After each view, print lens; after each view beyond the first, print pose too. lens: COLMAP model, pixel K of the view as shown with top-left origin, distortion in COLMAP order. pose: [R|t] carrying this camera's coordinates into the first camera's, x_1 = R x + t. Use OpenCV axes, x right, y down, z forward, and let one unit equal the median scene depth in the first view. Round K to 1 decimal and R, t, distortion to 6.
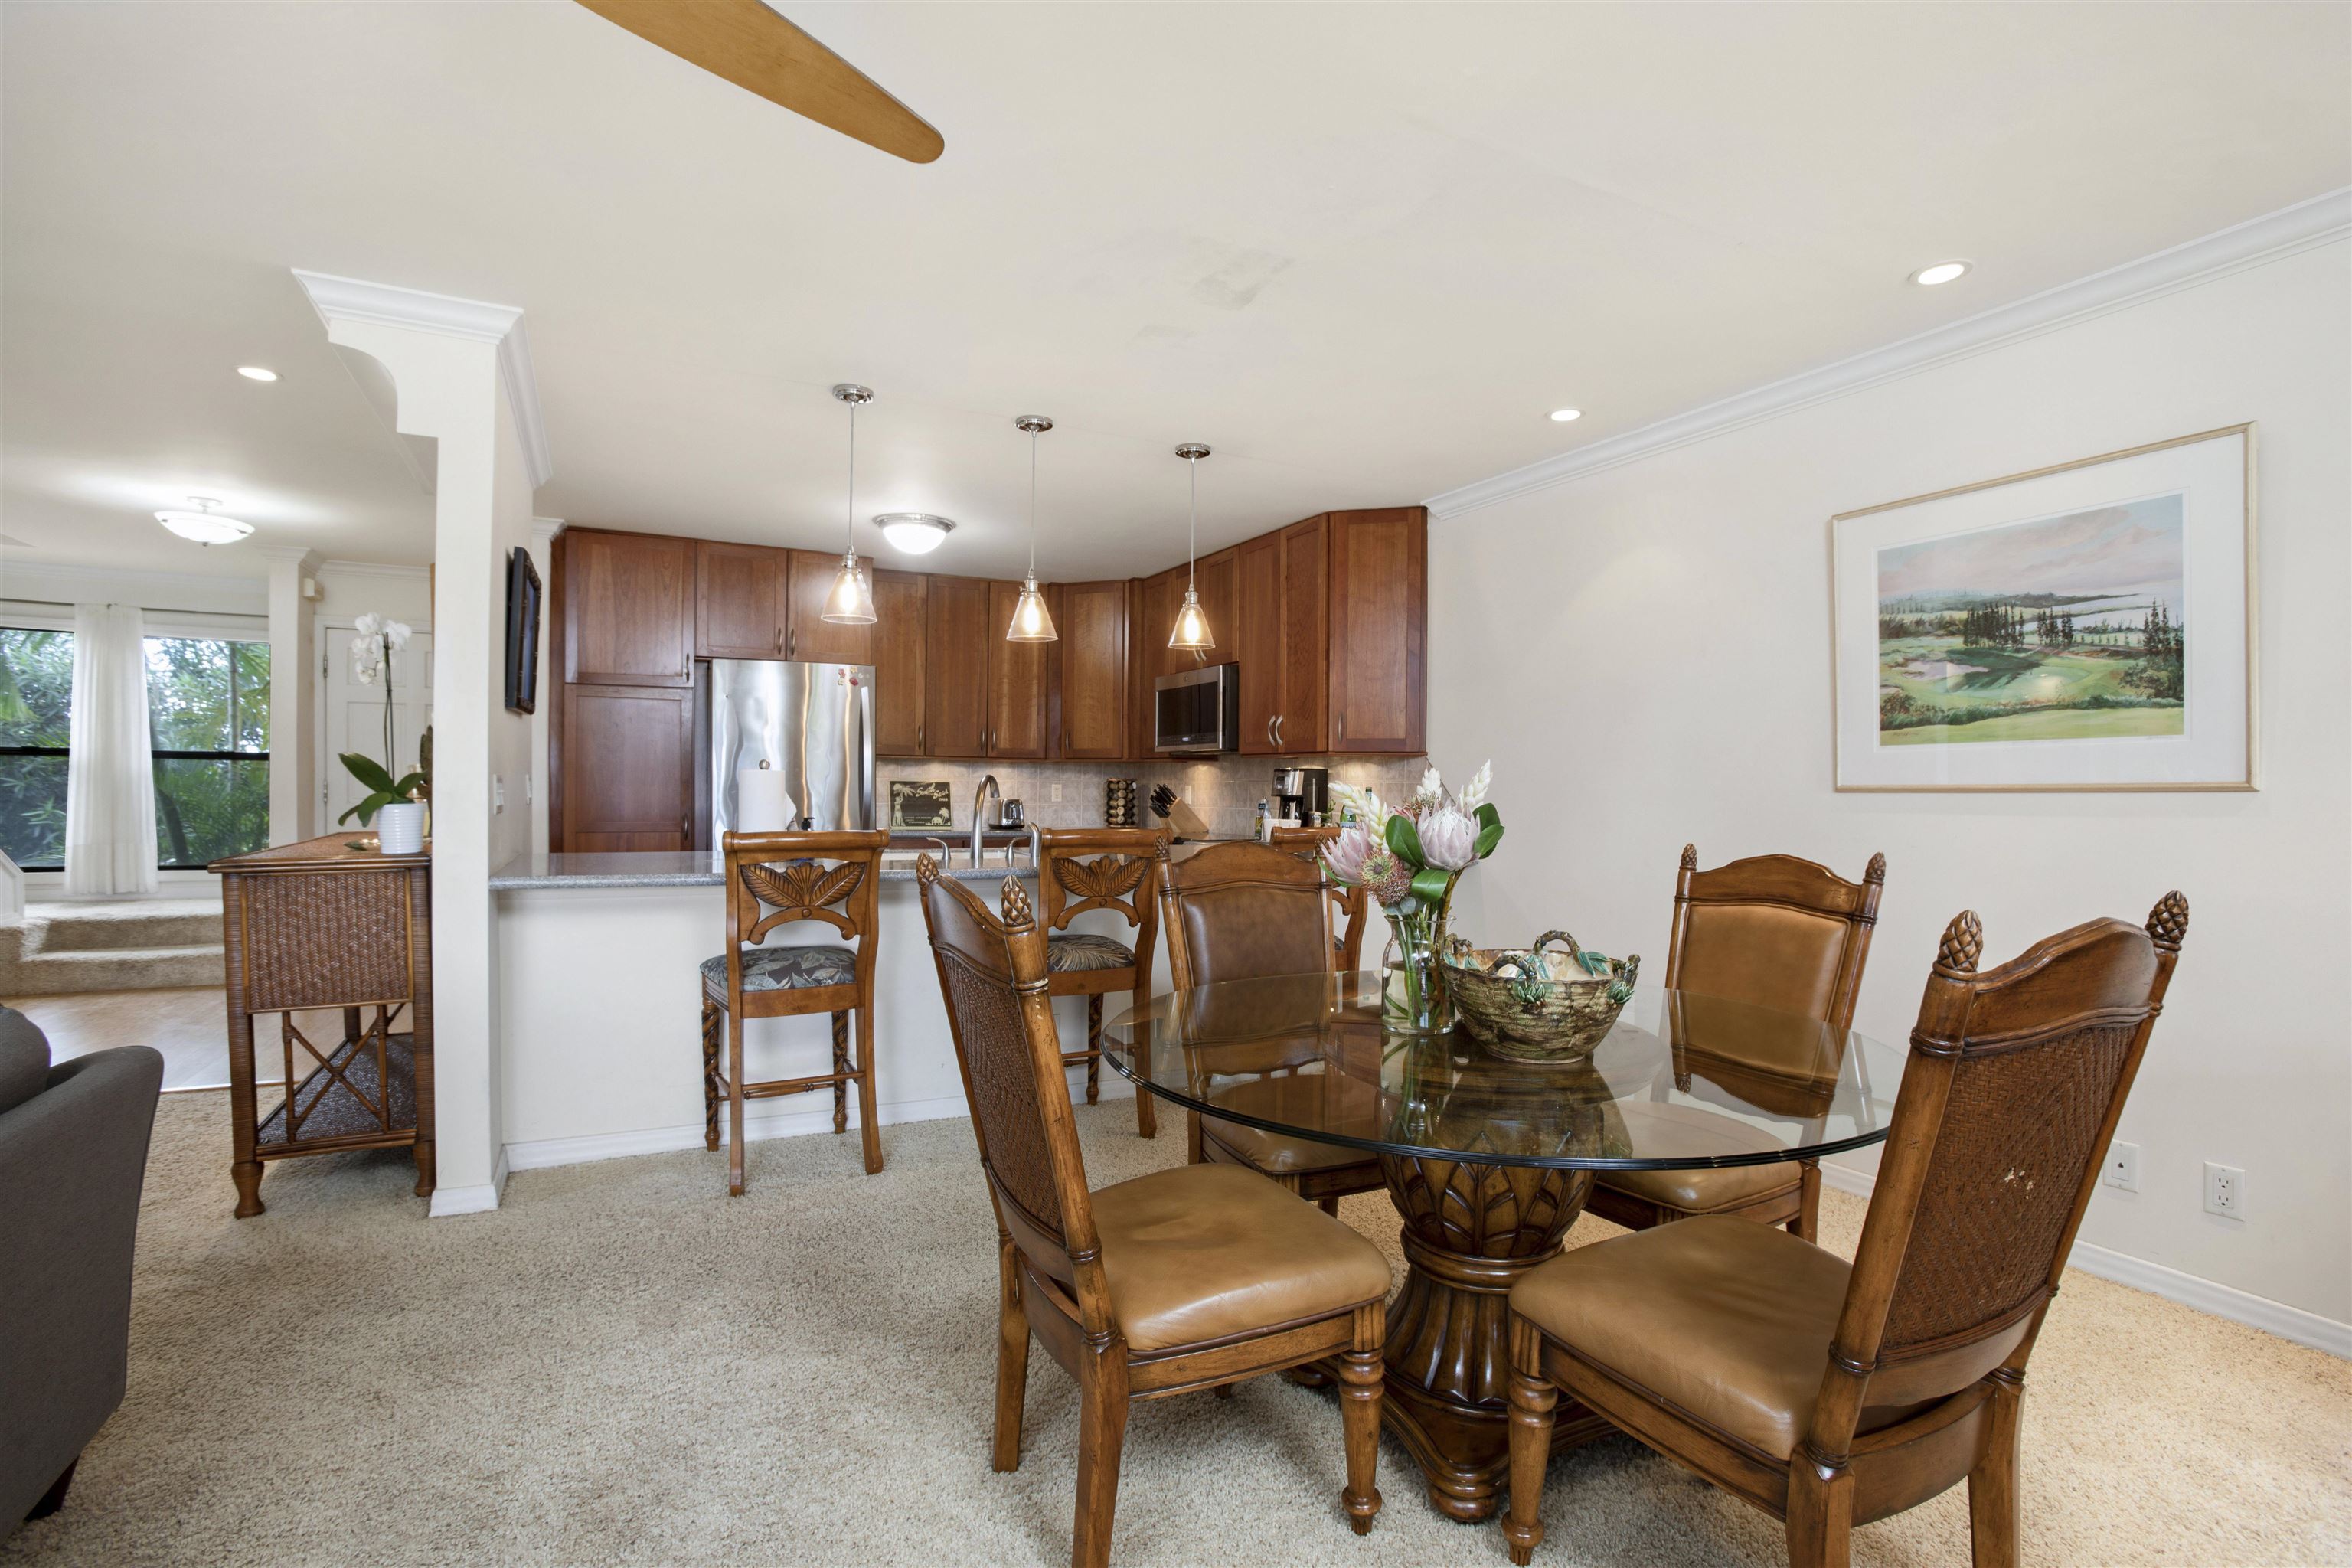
lens RADIAL K [[1103.9, 0, 1157.0], [0, 1103.9, 801.3], [0, 0, 1]] dist [-0.033971, 0.014262]
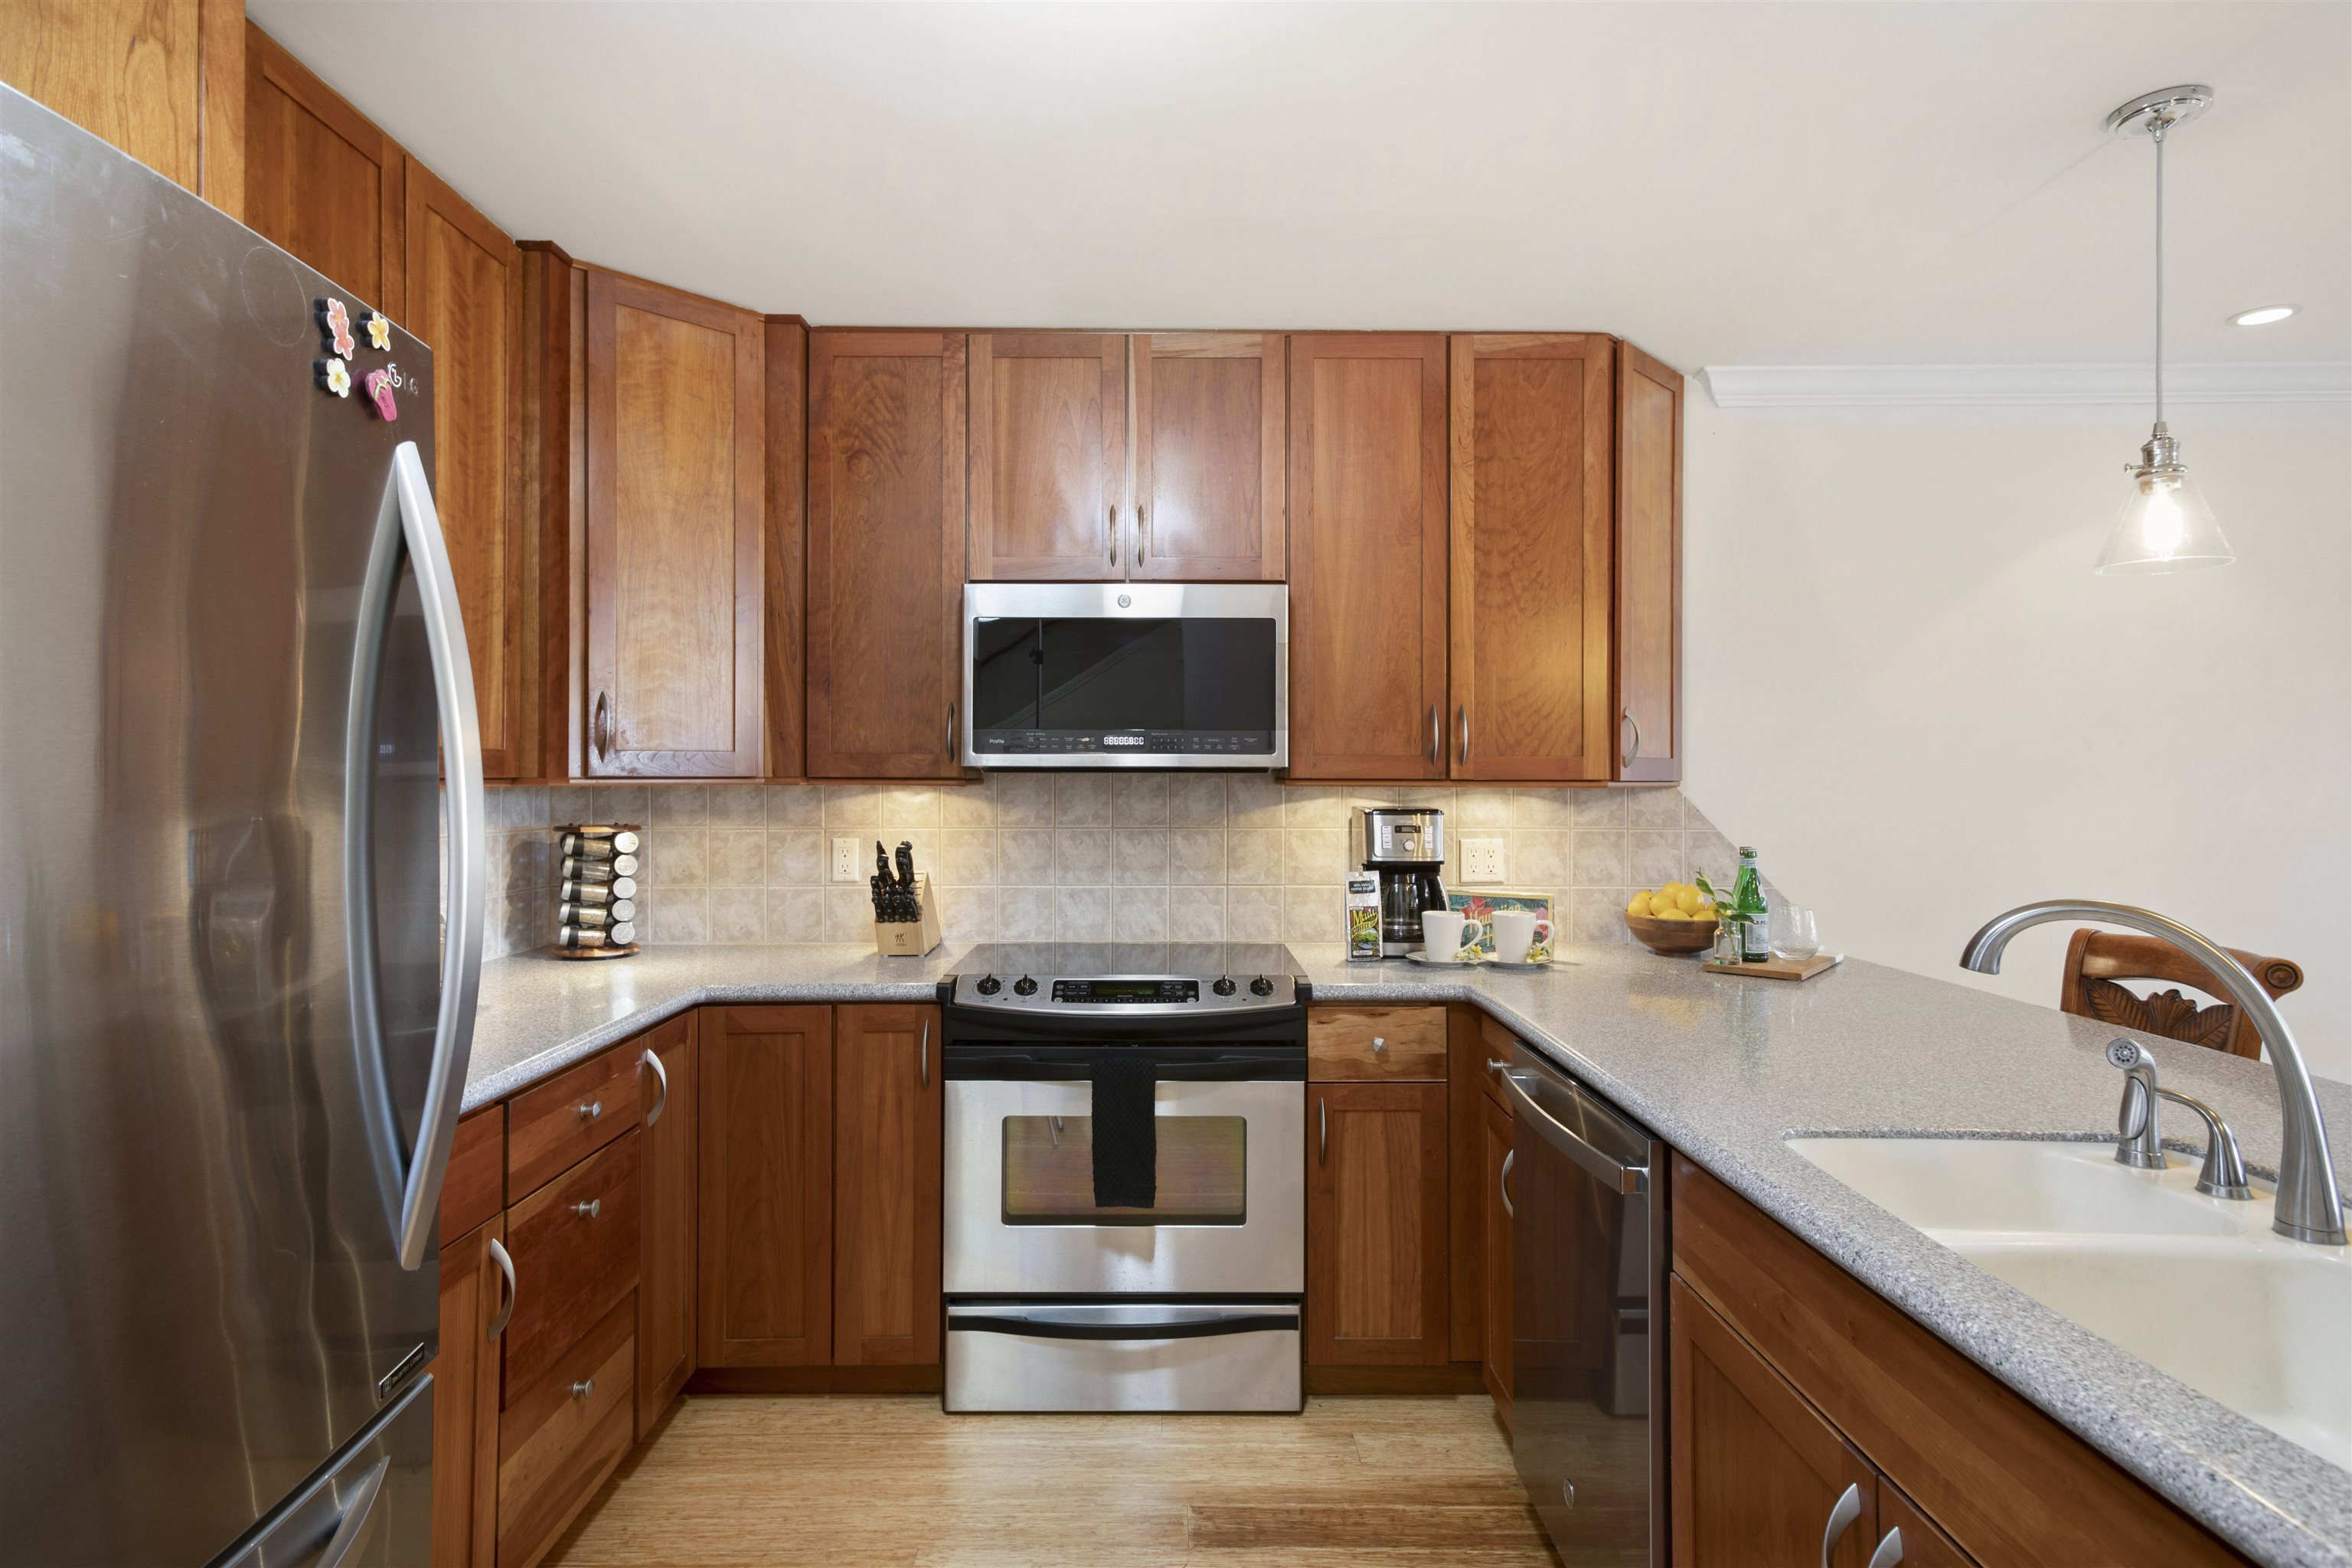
lens RADIAL K [[1223.1, 0, 1169.7], [0, 1223.1, 774.2], [0, 0, 1]] dist [-0.008332, 0.004117]
pose [[0.435273, -0.008322, 0.900260, -0.483923], [0.014664, 0.999890, 0.002153, -0.053501], [-0.900179, 0.012265, 0.435347, 0.952521]]
